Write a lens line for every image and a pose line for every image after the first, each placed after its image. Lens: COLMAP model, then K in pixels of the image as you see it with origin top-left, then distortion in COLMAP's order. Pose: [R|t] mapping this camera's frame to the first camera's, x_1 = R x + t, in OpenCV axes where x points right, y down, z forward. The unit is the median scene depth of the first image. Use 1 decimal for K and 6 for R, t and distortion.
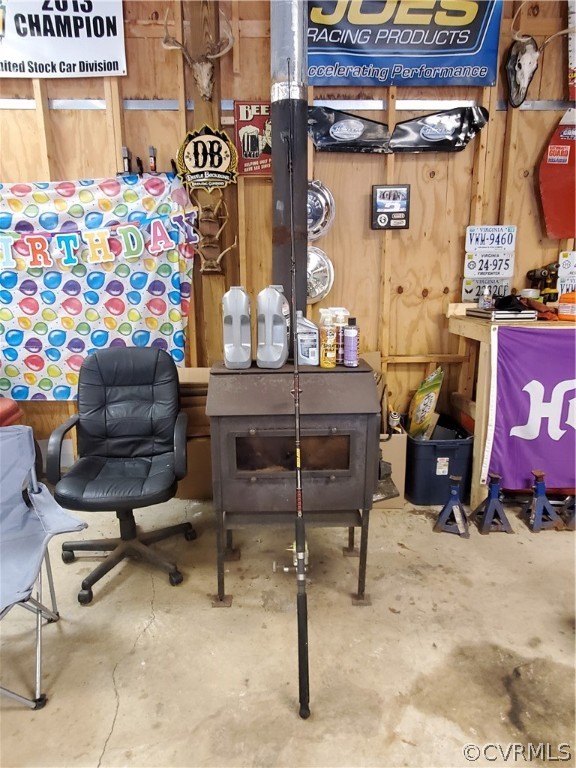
lens RADIAL K [[499.2, 0, 275.3], [0, 499.2, 389.4], [0, 0, 1]] dist [0.009376, -0.004094]
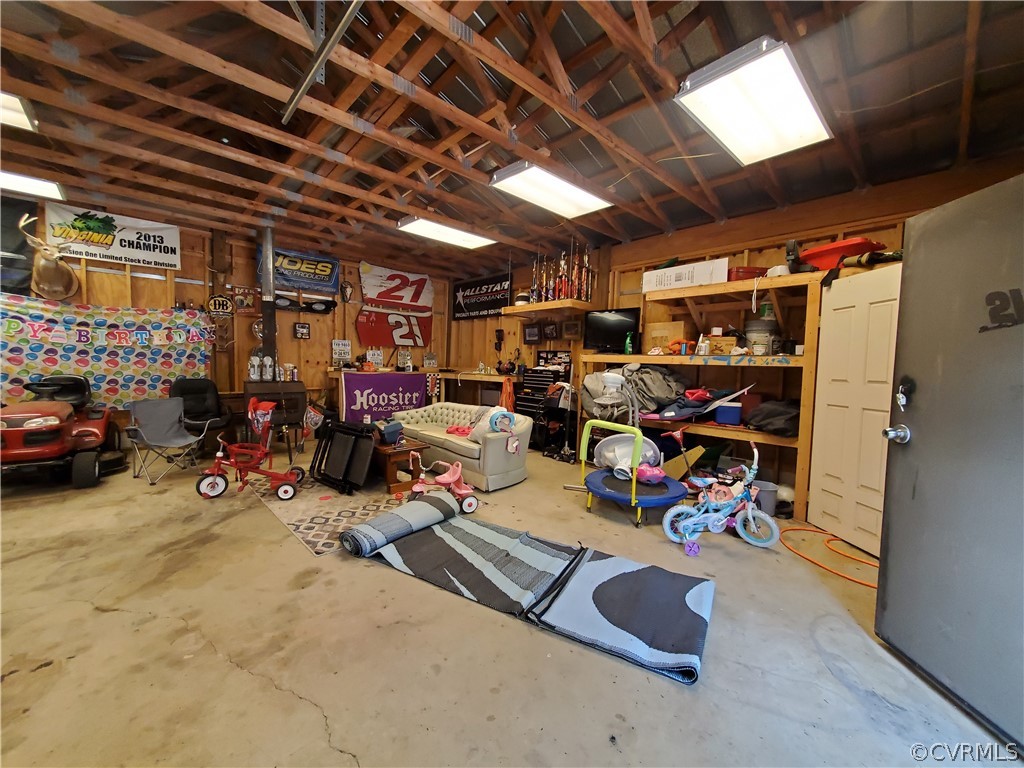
lens RADIAL K [[404.5, 0, 517.3], [0, 404.5, 383.9], [0, 0, 1]] dist [-0.001282, -0.000293]
pose [[0.737004, -0.007013, 0.675852, -0.398279], [0.124488, 0.984247, -0.125539, 0.341235], [-0.664325, 0.176658, 0.726267, -1.329183]]
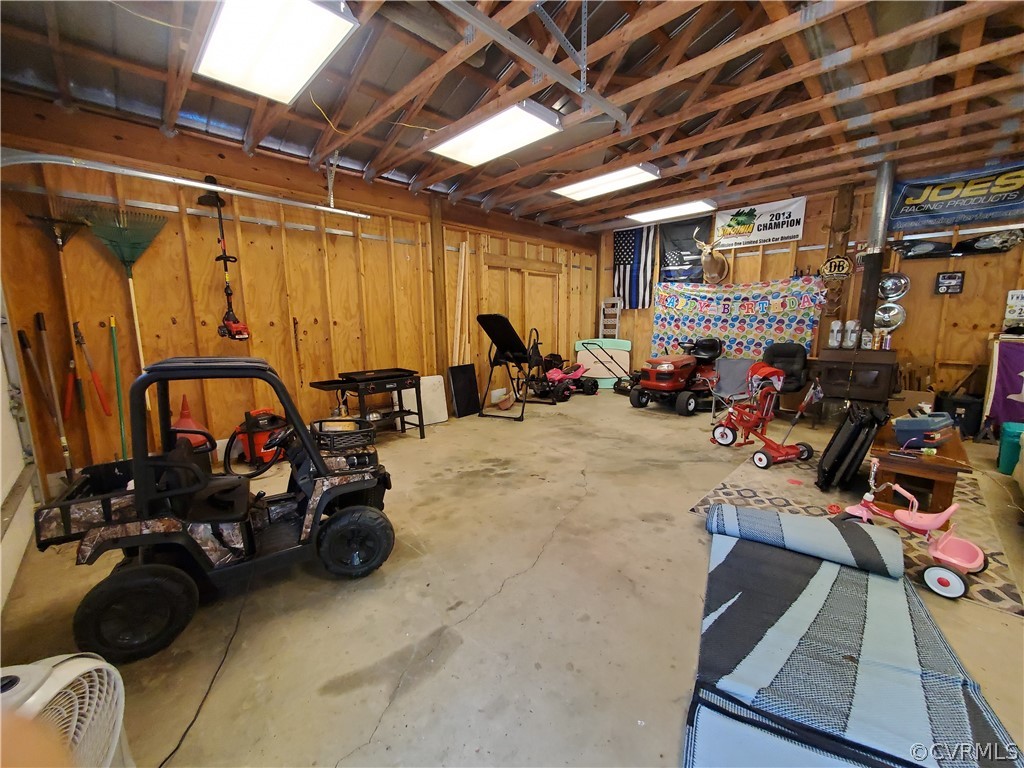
lens RADIAL K [[404.5, 0, 514.9], [0, 404.5, 386.9], [0, 0, 1]] dist [-0.001282, -0.000293]
pose [[0.693402, 0.121358, -0.710257, 0.228753], [-0.165792, 0.986138, 0.006639, 0.321164], [0.701218, 0.113152, 0.703911, -1.308213]]
